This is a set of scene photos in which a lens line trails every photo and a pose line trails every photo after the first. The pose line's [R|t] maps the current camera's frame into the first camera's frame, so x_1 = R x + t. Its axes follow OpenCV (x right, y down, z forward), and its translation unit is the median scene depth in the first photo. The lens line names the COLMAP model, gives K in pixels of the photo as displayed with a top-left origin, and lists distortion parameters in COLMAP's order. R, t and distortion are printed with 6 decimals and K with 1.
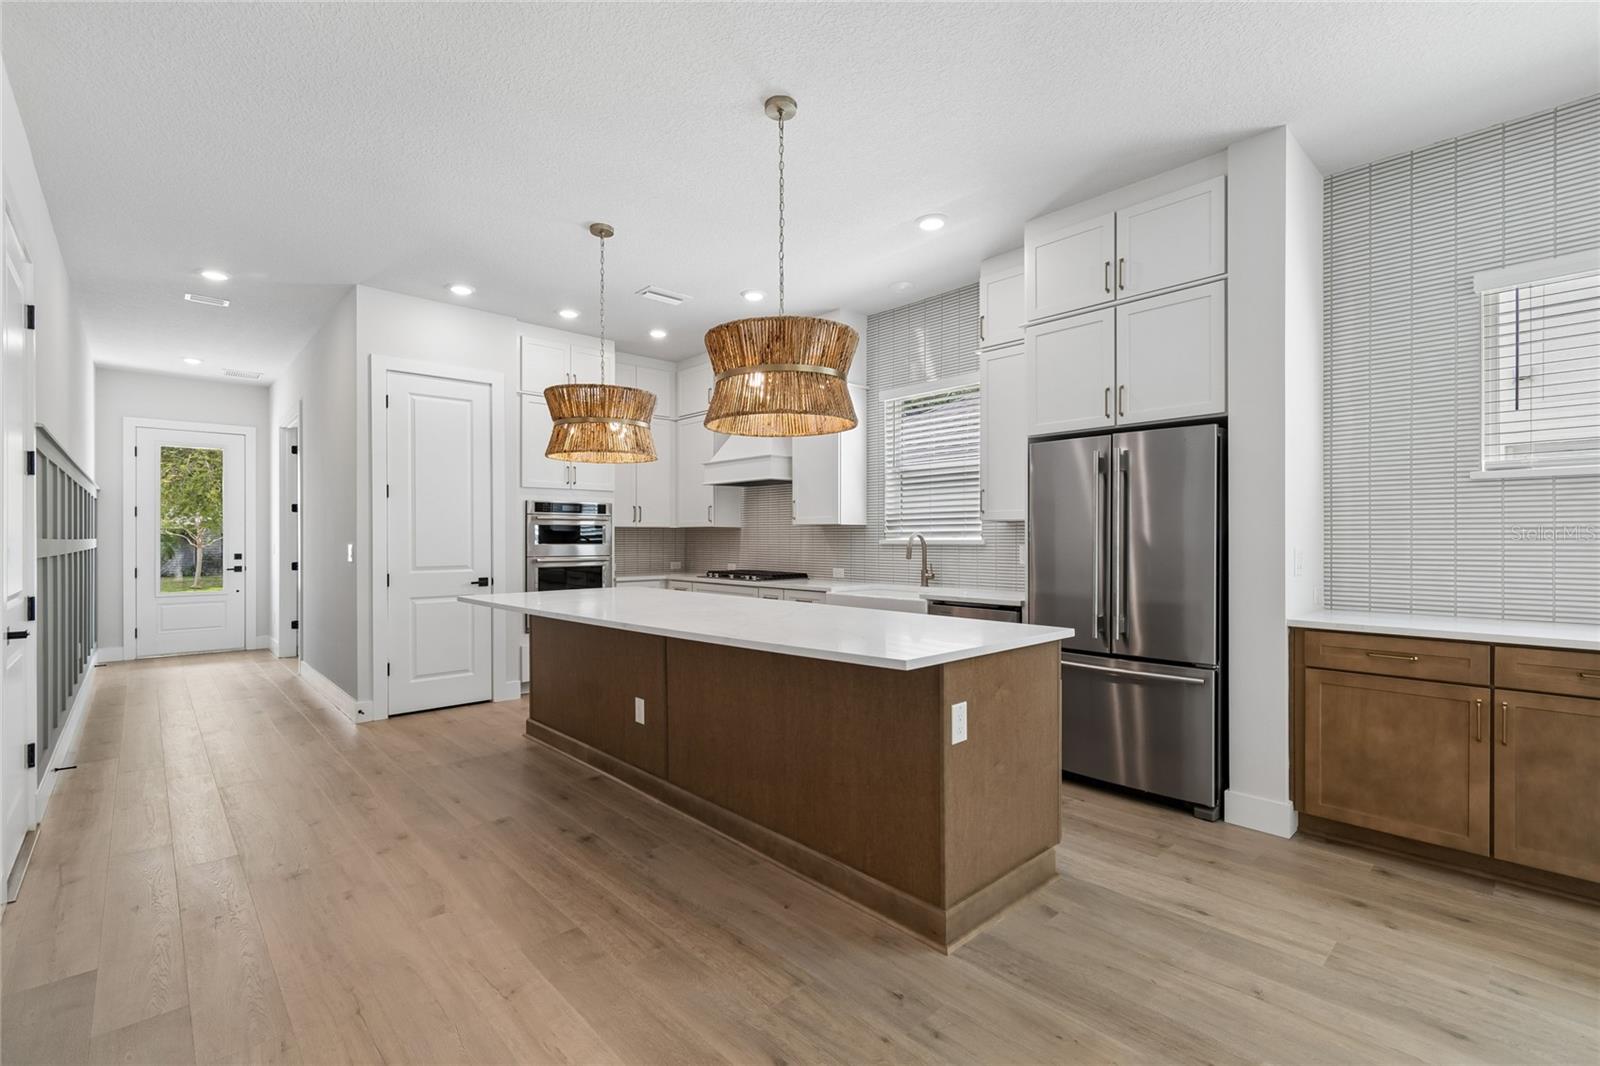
lens RADIAL K [[712.1, 0, 798.6], [0, 712.1, 538.5], [0, 0, 1]] dist [0.000986, -0.000359]
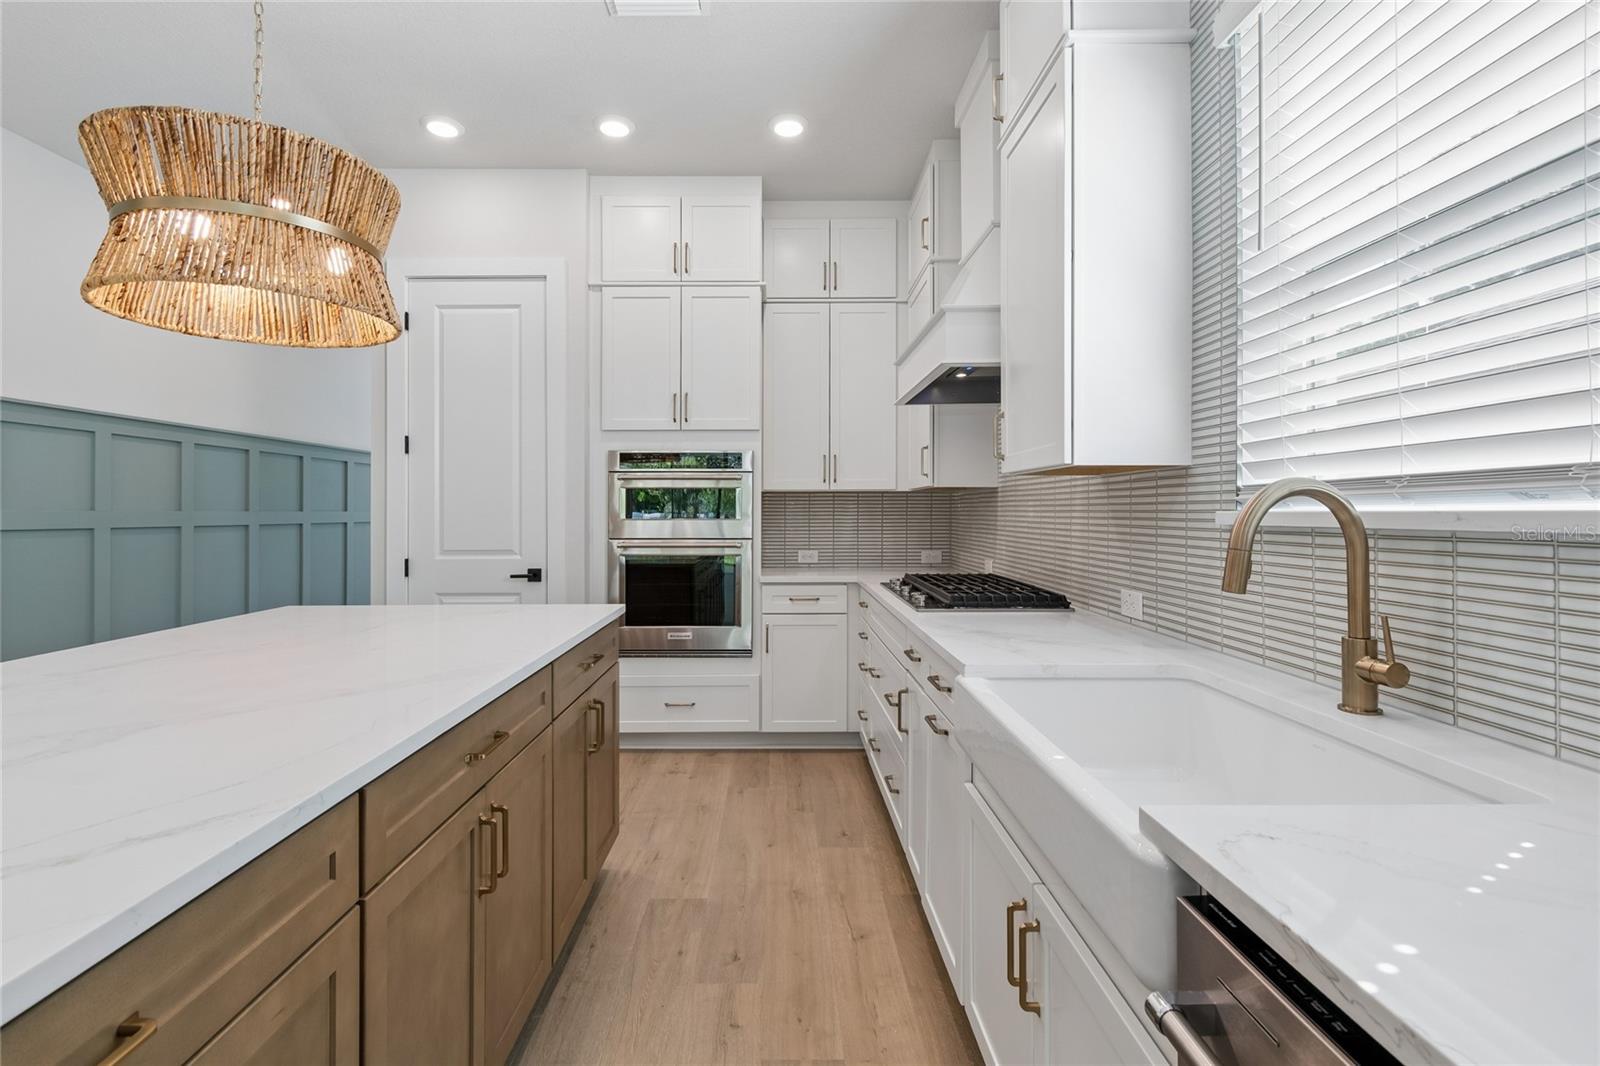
lens RADIAL K [[727.1, 0, 779.9], [0, 727.1, 509.9], [0, 0, 1]] dist [-0.000072, -0.000307]
pose [[0.737314, -0.002595, -0.675545, 0.226577], [0.001320, 0.999996, -0.002401, 0.002398], [0.675549, 0.000878, 0.737315, 0.798713]]
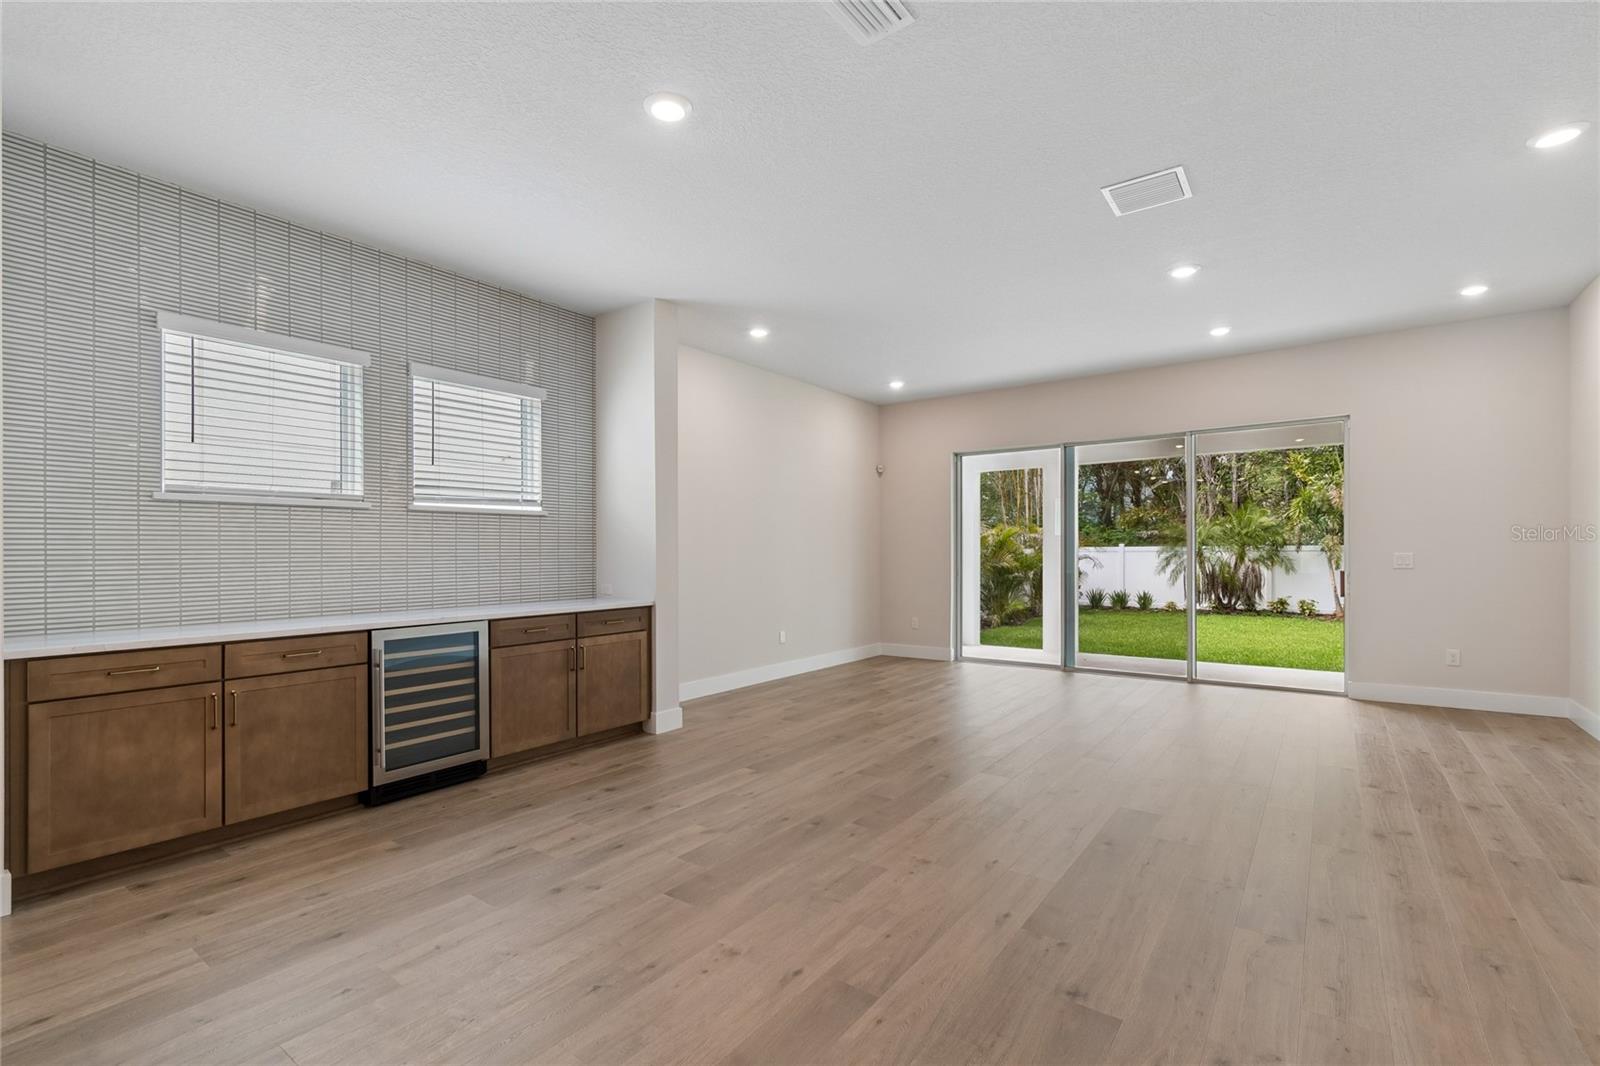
lens RADIAL K [[714.6, 0, 794.7], [0, 714.6, 553.8], [0, 0, 1]] dist [0.002486, -0.000336]
pose [[-0.181905, -0.001649, 0.983315, -0.203927], [0.006015, 0.999978, 0.002790, 0.002025], [-0.983298, 0.006422, -0.181891, 0.167008]]
